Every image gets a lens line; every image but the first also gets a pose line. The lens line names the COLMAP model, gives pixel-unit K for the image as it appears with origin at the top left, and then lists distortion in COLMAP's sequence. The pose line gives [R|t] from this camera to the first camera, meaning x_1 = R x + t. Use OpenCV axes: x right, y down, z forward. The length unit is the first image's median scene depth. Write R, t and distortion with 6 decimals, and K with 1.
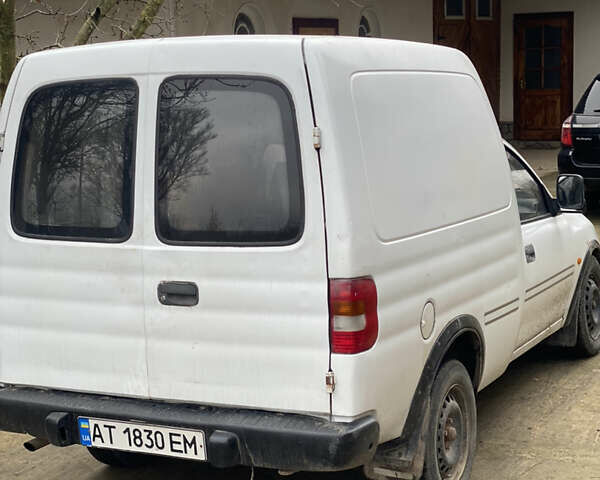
lens RADIAL K [[1211.9, 0, 300.5], [0, 1211.9, 238.1], [0, 0, 1]] dist [0.111847, 0.000000]
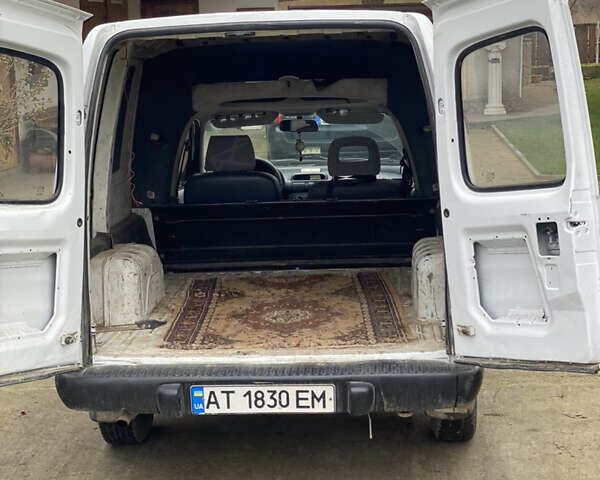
lens RADIAL K [[1211.9, 0, 299.3], [0, 1211.9, 240.4], [0, 0, 1]] dist [0.111847, 0.000000]
pose [[0.920228, -0.057110, 0.387193, -0.502683], [0.051650, 0.998365, 0.024503, 0.005168], [-0.387959, -0.002550, 0.921673, 0.033797]]
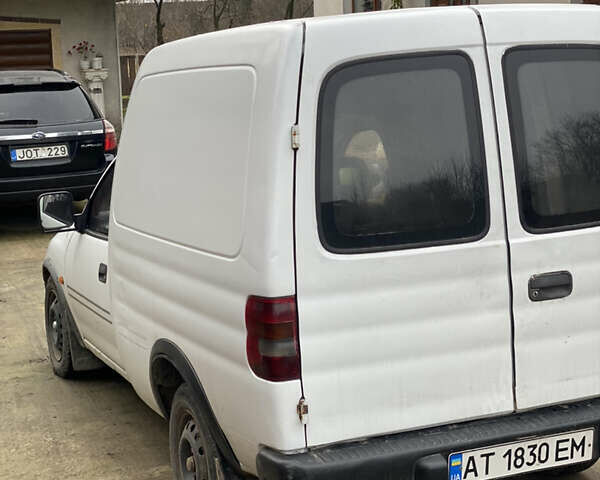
lens RADIAL K [[1211.9, 0, 300.1], [0, 1211.9, 242.4], [0, 0, 1]] dist [0.111847, 0.000000]
pose [[0.647726, -0.111319, 0.753697, -0.896339], [0.126774, 0.991224, 0.037452, -0.043985], [-0.751251, 0.071291, 0.656155, 0.537147]]
